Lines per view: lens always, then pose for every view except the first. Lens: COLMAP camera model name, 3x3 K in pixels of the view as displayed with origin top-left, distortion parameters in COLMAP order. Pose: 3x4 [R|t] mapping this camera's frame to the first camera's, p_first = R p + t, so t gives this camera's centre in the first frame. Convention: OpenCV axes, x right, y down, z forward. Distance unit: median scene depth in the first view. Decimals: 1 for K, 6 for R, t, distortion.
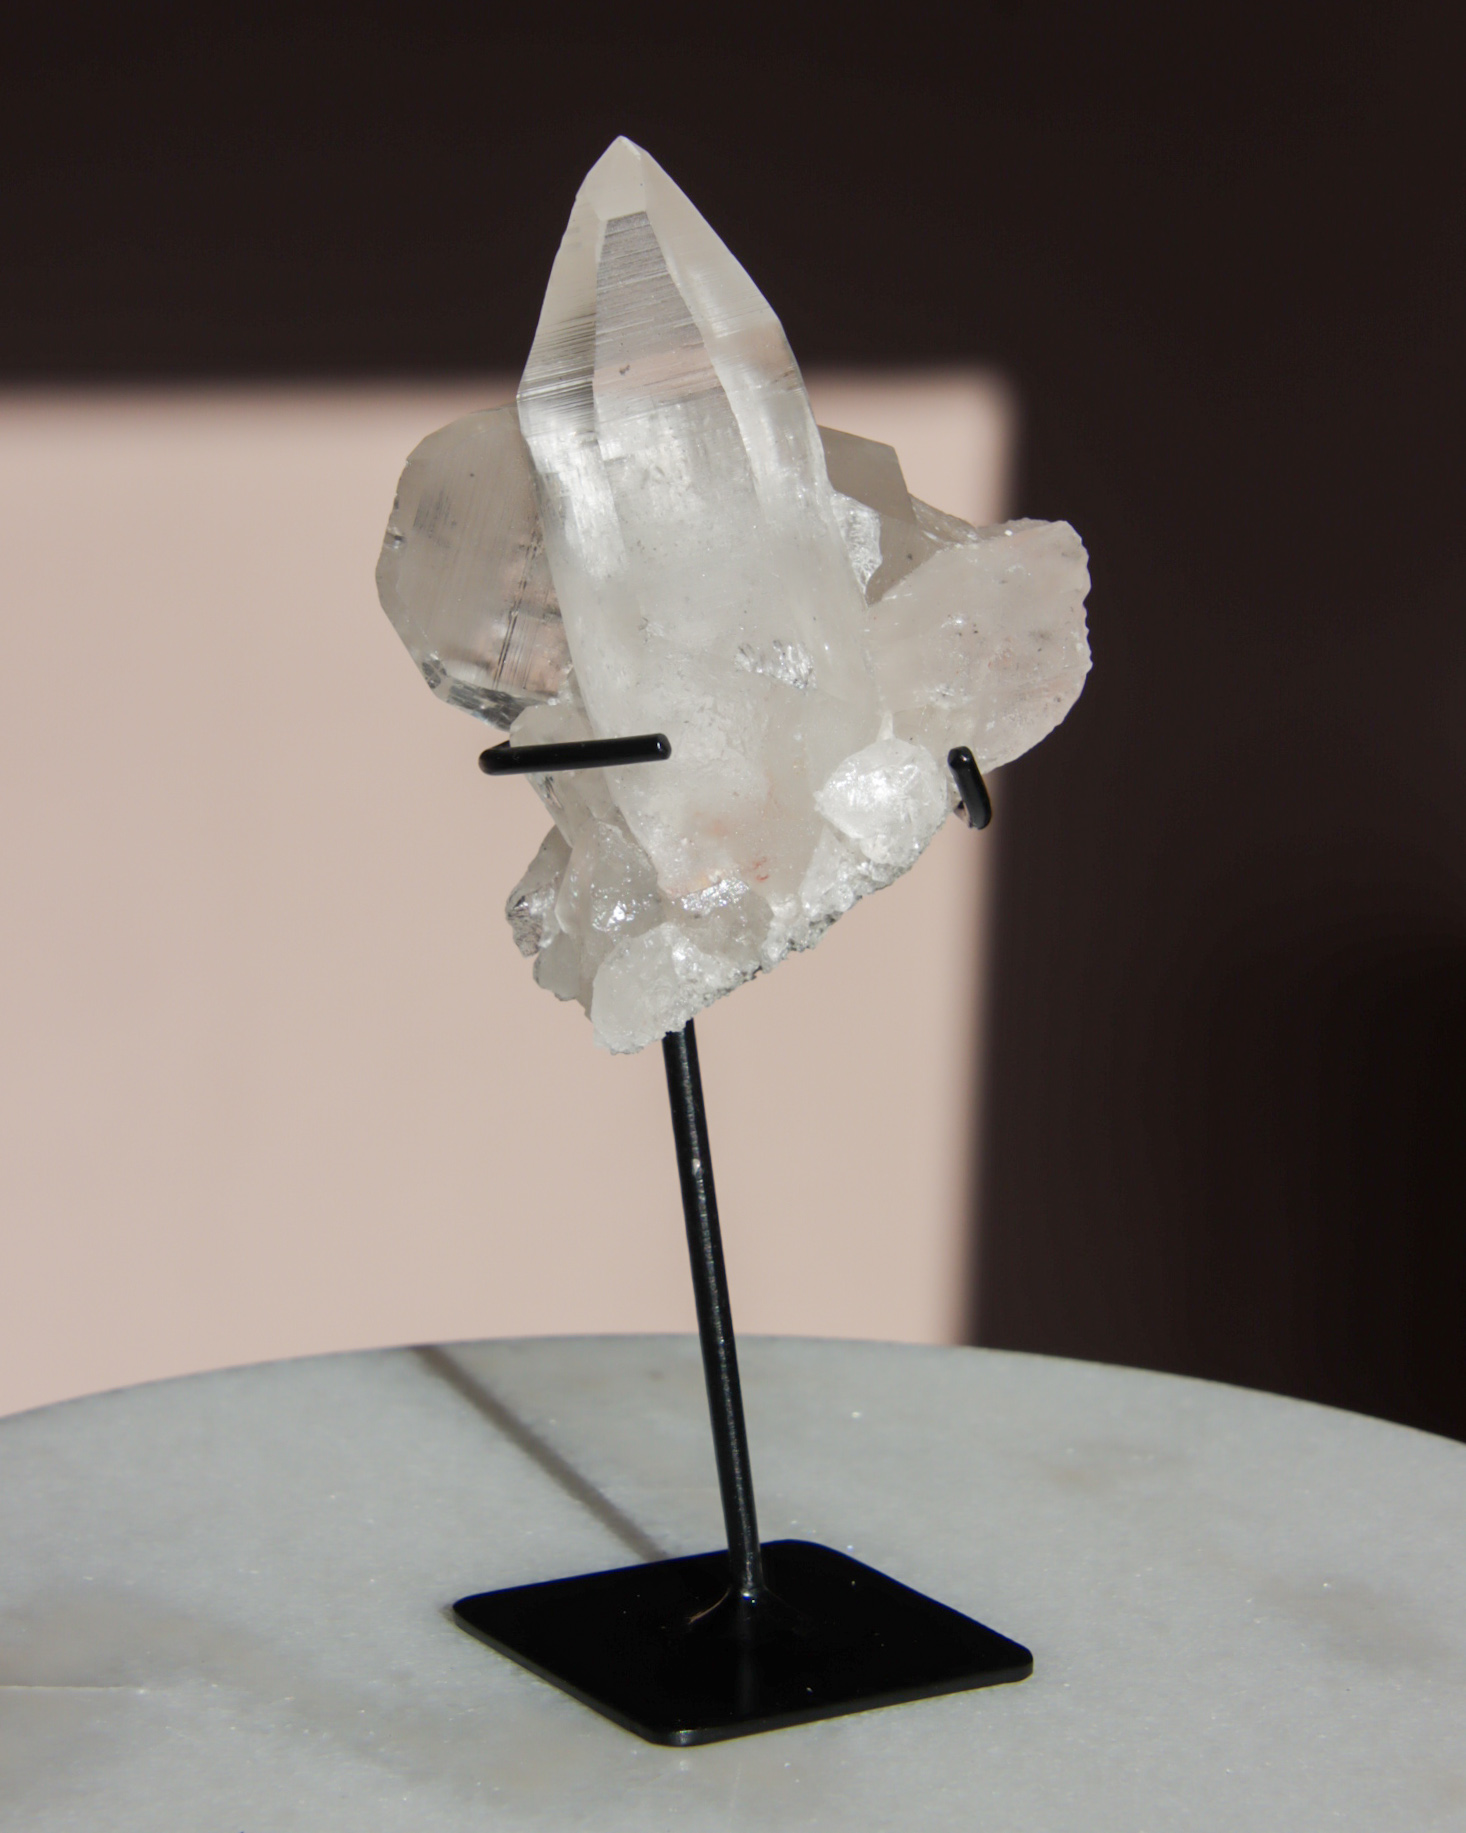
lens RADIAL K [[4031.5, 0, 648.2], [0, 4031.5, 922.2], [0, 0, 1]] dist [0.143783, 0.000000]
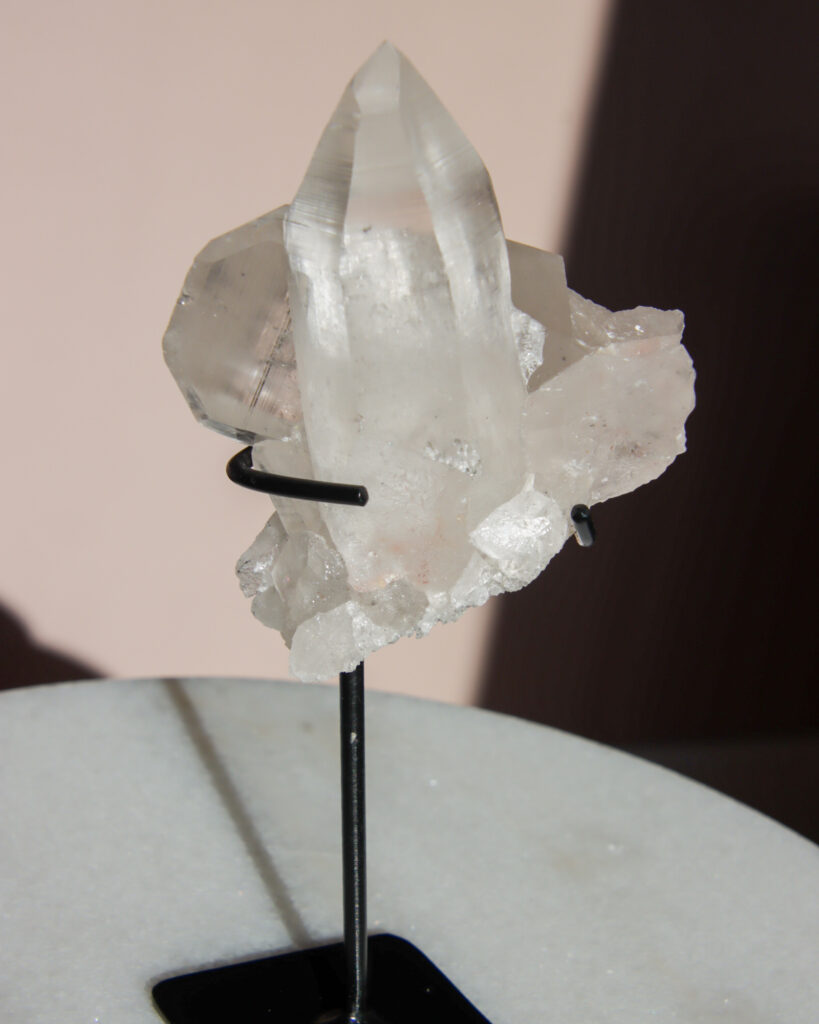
lens RADIAL K [[2252.2, 0, 386.1], [0, 2252.2, 526.1], [0, 0, 1]] dist [0.143783, 0.000000]
pose [[0.992762, 0.113655, 0.038798, -0.016263], [-0.119737, 0.961645, 0.246785, -0.214710], [-0.009261, -0.249644, 0.968293, 0.264344]]
